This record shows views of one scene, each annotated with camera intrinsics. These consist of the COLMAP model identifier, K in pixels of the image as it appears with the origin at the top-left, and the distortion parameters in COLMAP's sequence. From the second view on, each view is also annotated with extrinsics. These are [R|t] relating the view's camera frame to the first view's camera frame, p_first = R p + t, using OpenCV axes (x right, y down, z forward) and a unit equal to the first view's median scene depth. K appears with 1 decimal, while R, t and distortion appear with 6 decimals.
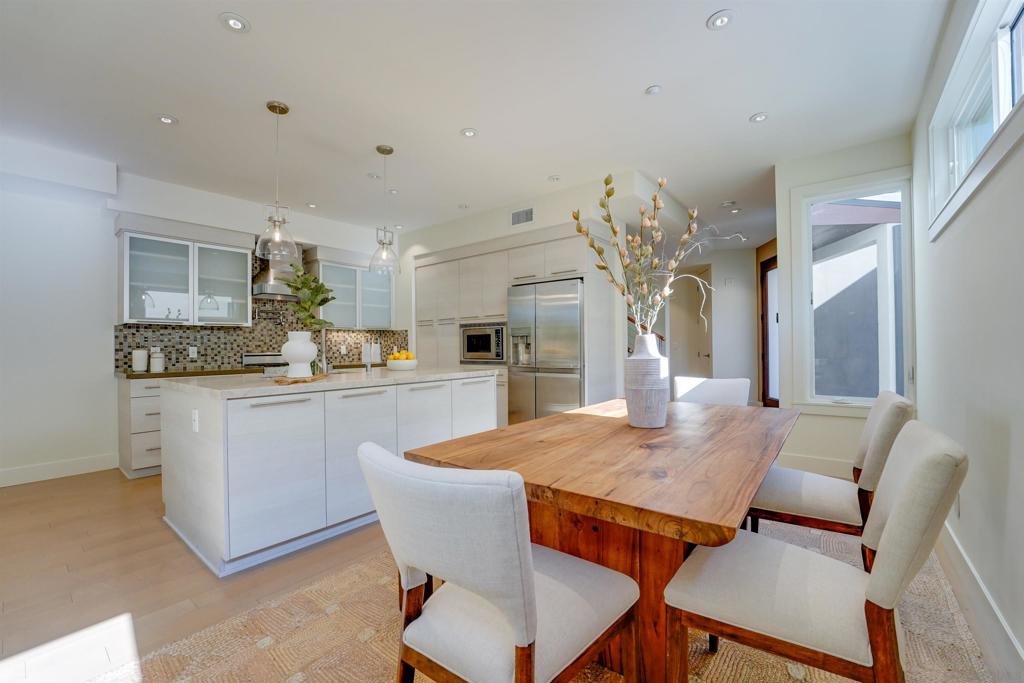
lens RADIAL K [[418.0, 0, 510.4], [0, 418.0, 343.3], [0, 0, 1]] dist [-0.032707, 0.004815]
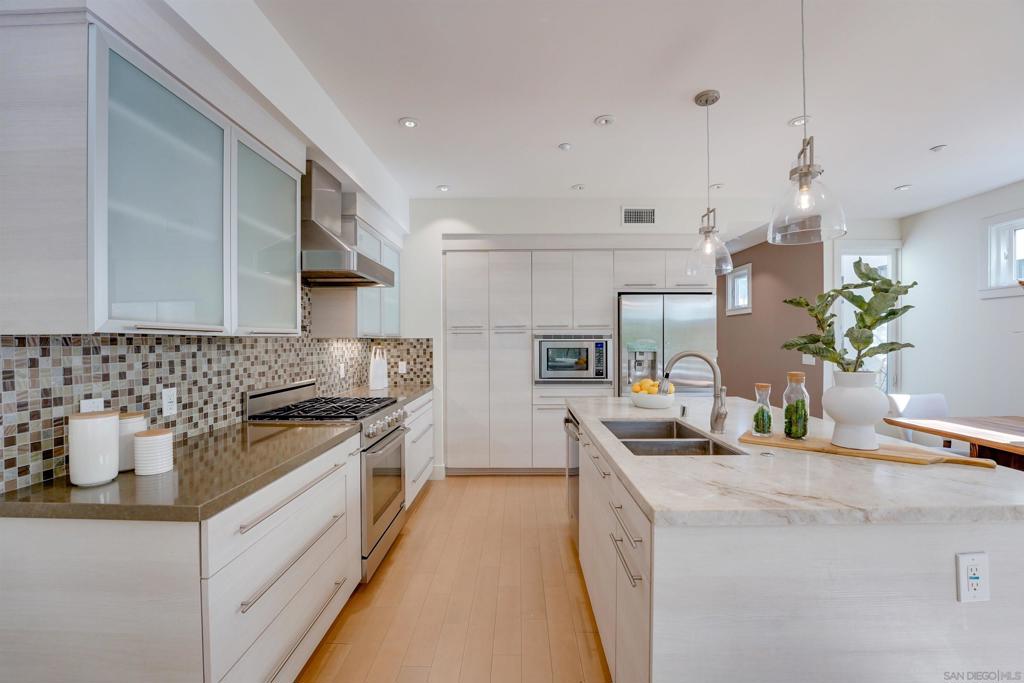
lens RADIAL K [[418.0, 0, 509.4], [0, 418.0, 343.5], [0, 0, 1]] dist [-0.032707, 0.004815]
pose [[0.787576, 0.003011, 0.616210, -0.722725], [-0.009576, 0.999927, 0.007353, -0.037672], [-0.616143, -0.011692, 0.787548, 0.470791]]
